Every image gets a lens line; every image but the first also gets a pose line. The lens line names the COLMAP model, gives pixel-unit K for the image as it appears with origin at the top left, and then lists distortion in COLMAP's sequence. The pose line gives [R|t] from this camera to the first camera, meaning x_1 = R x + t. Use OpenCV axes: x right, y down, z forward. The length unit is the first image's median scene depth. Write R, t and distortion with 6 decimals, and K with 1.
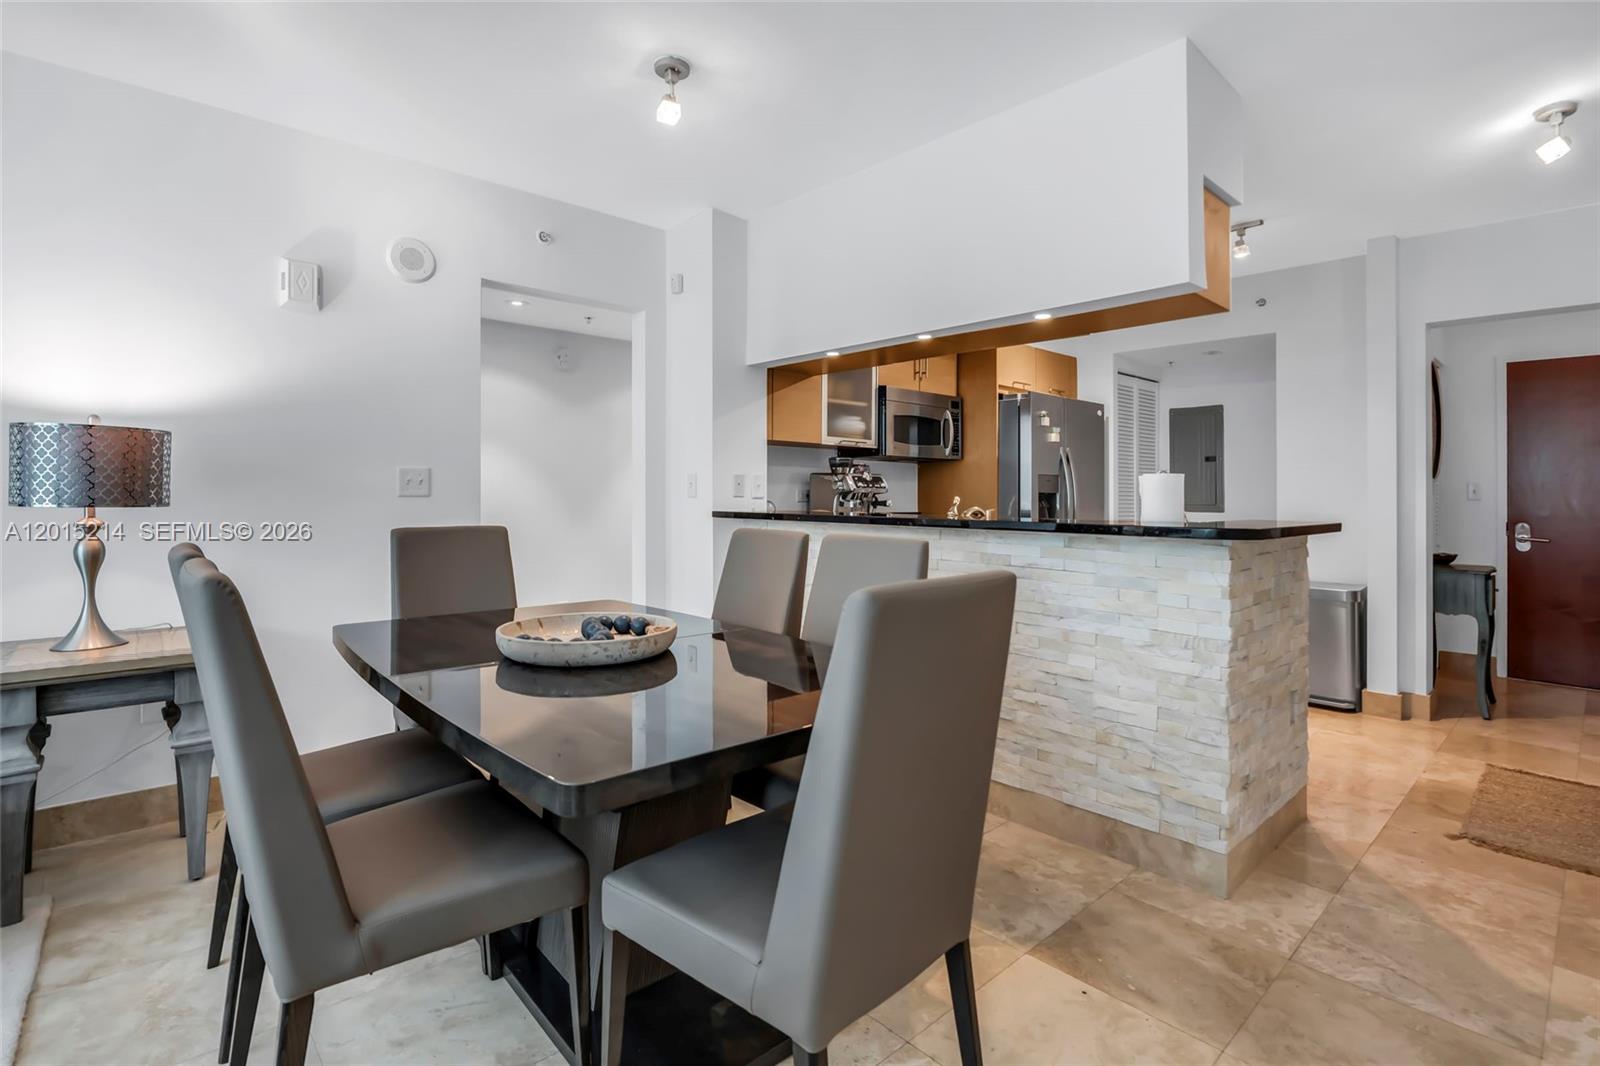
lens RADIAL K [[746.0, 0, 827.9], [0, 746.0, 490.3], [0, 0, 1]] dist [-0.017282, 0.002851]
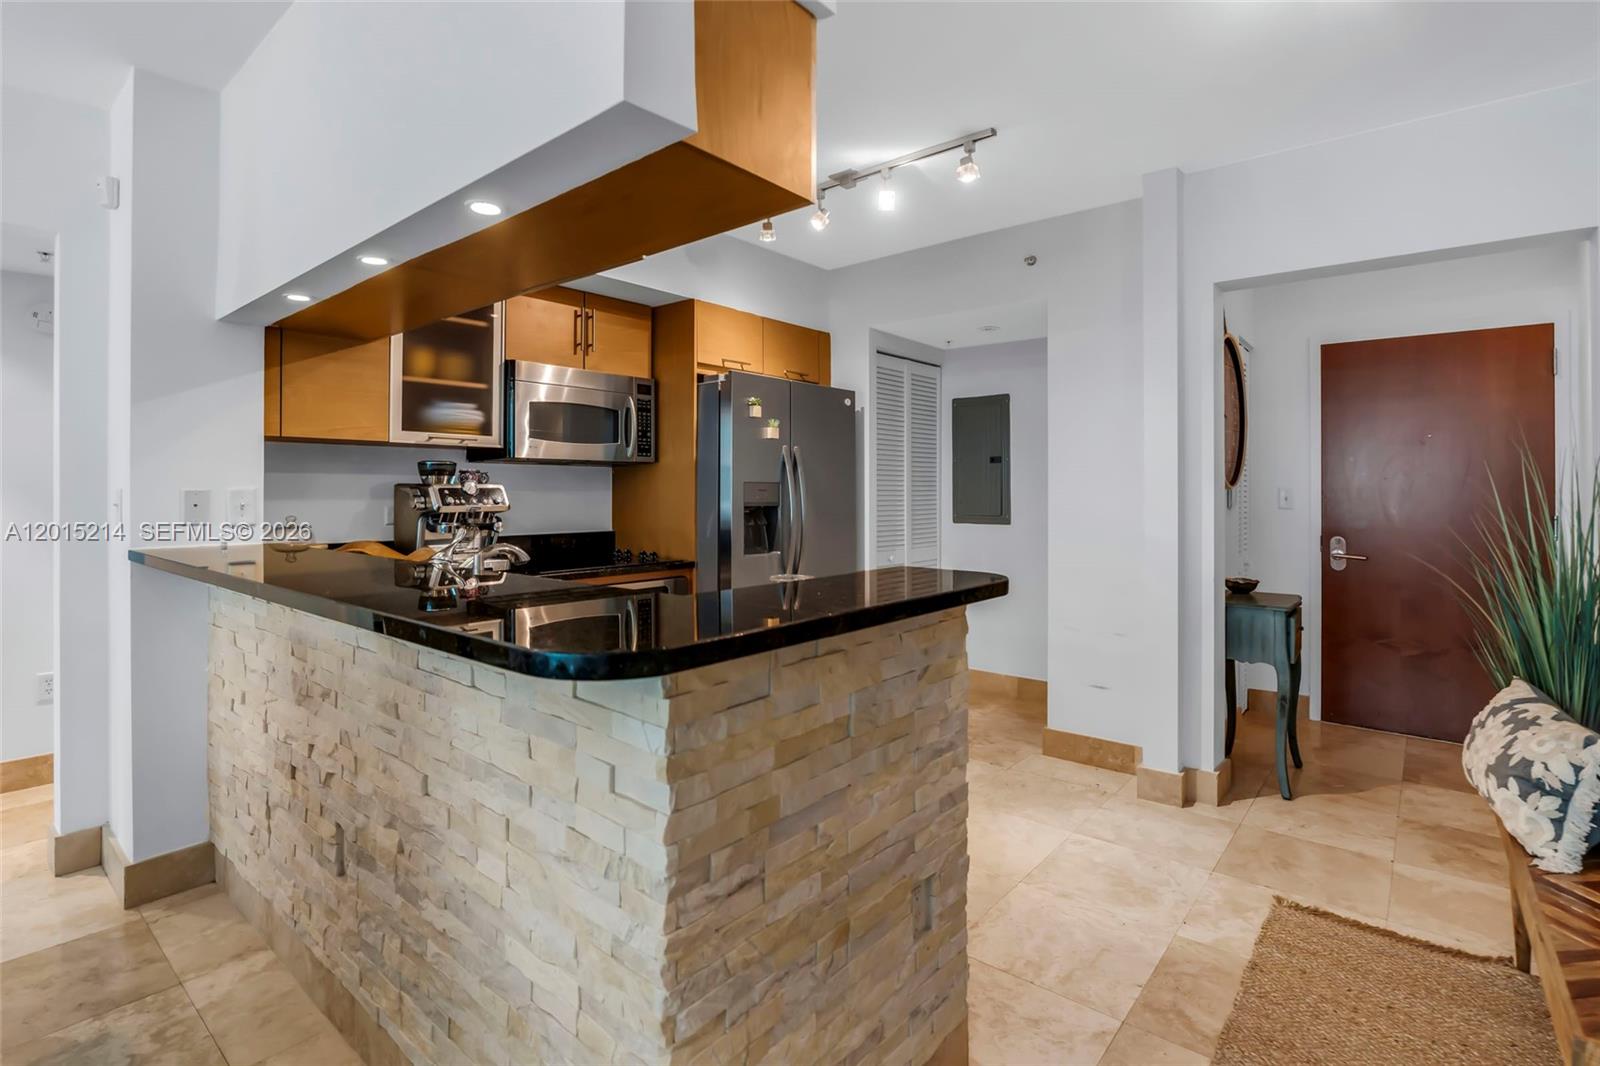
lens RADIAL K [[746.0, 0, 817.4], [0, 746.0, 493.0], [0, 0, 1]] dist [-0.017282, 0.002851]
pose [[0.992644, -0.007992, 0.120804, 0.308189], [0.007102, 0.999944, 0.007789, -0.018352], [-0.120860, -0.006874, 0.992646, 0.286511]]
